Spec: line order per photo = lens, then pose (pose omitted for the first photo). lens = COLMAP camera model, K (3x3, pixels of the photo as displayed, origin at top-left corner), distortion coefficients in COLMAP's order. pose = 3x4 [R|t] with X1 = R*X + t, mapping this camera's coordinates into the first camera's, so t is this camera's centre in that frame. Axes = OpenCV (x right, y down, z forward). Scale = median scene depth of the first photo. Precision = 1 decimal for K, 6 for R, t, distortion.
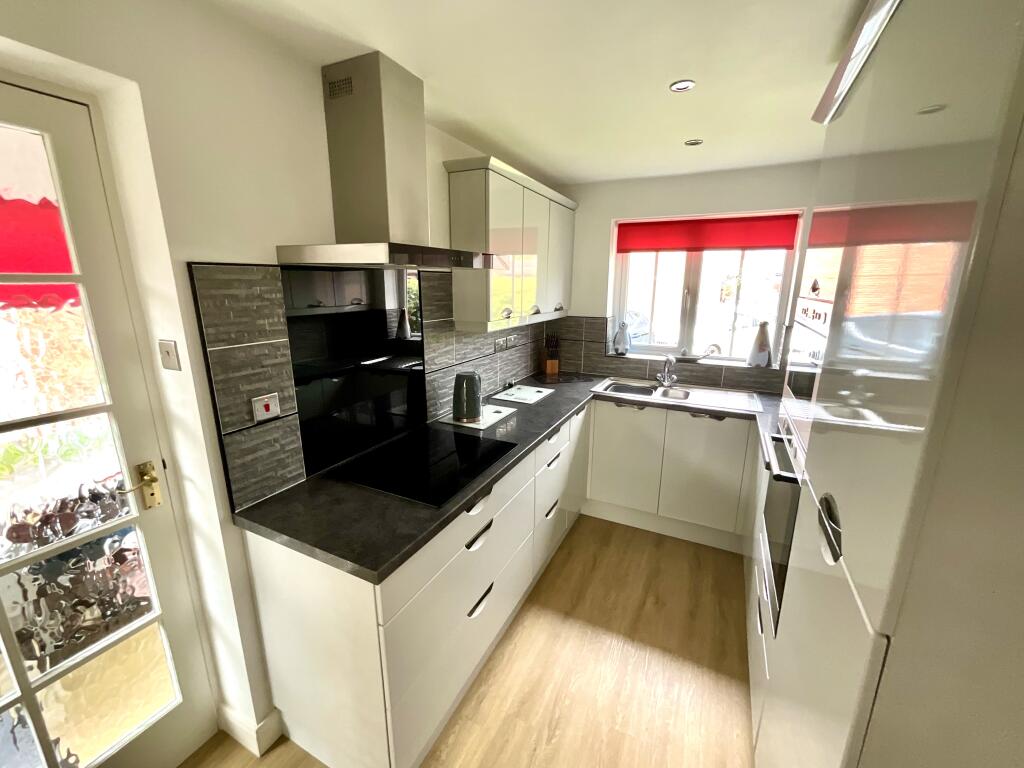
lens RADIAL K [[416.4, 0, 512.6], [0, 416.4, 384.0], [0, 0, 1]] dist [-0.008093, 0.001527]
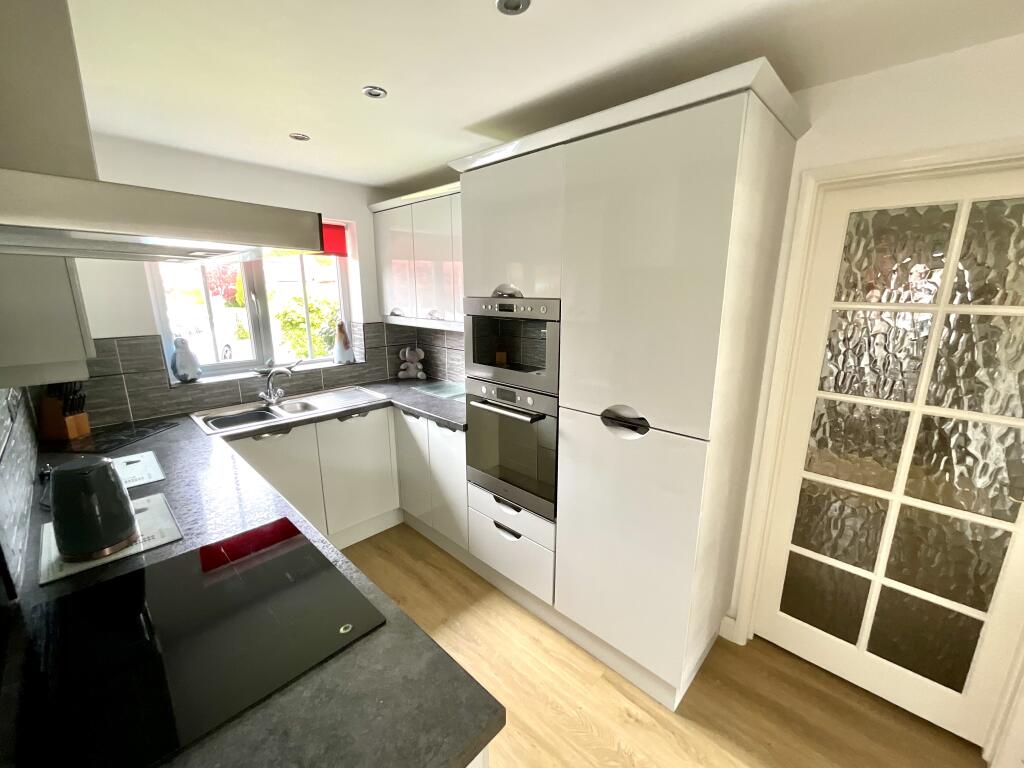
lens RADIAL K [[416.4, 0, 513.3], [0, 416.4, 385.1], [0, 0, 1]] dist [-0.008093, 0.001527]
pose [[0.286160, -0.218467, 0.932944, -0.280930], [0.221287, 0.962408, 0.157491, -0.055121], [-0.932279, 0.161381, 0.323746, 0.224576]]
